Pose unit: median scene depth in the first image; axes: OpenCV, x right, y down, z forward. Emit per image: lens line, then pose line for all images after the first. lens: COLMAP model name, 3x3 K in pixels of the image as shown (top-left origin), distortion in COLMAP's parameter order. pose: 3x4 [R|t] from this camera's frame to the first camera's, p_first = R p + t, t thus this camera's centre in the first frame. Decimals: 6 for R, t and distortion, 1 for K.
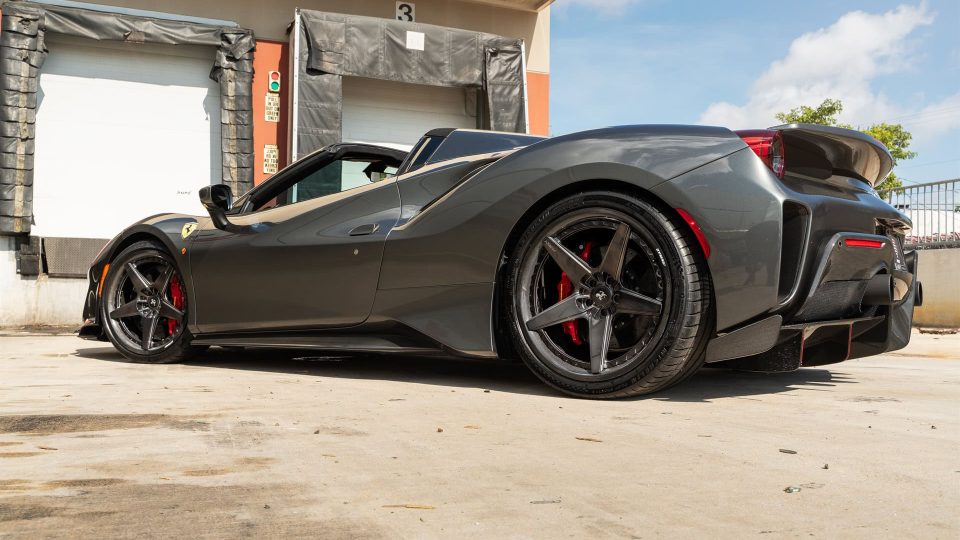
lens RADIAL K [[815.3, 0, 480.0], [0, 815.3, 270.0], [0, 0, 1]] dist [0.009495, -0.003082]
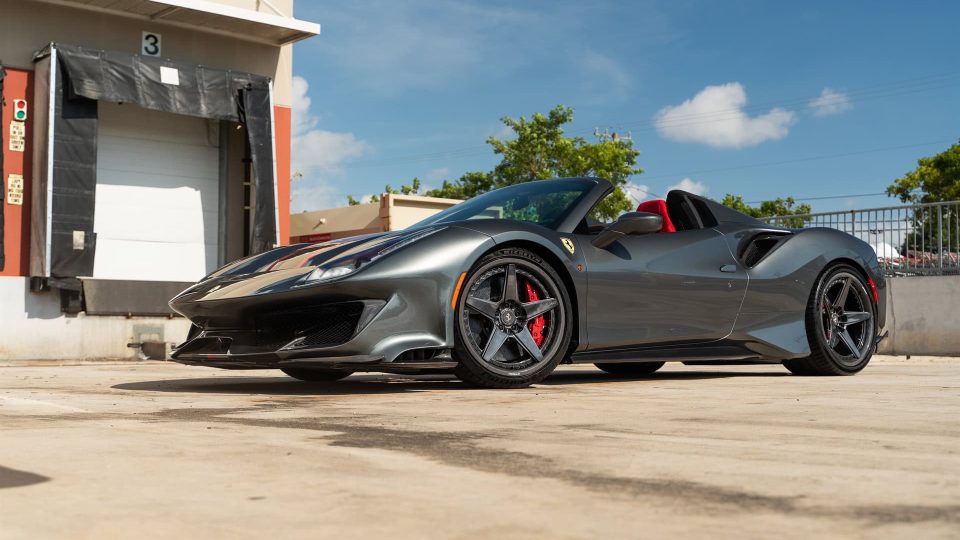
lens RADIAL K [[1222.0, 0, 480.0], [0, 1222.0, 270.0], [0, 0, 1]] dist [-0.003022, -0.027348]
pose [[0.945484, 0.009069, 0.325542, -0.212826], [-0.003134, 0.999819, -0.018750, -0.014034], [-0.325653, 0.016707, 0.945342, -0.579681]]
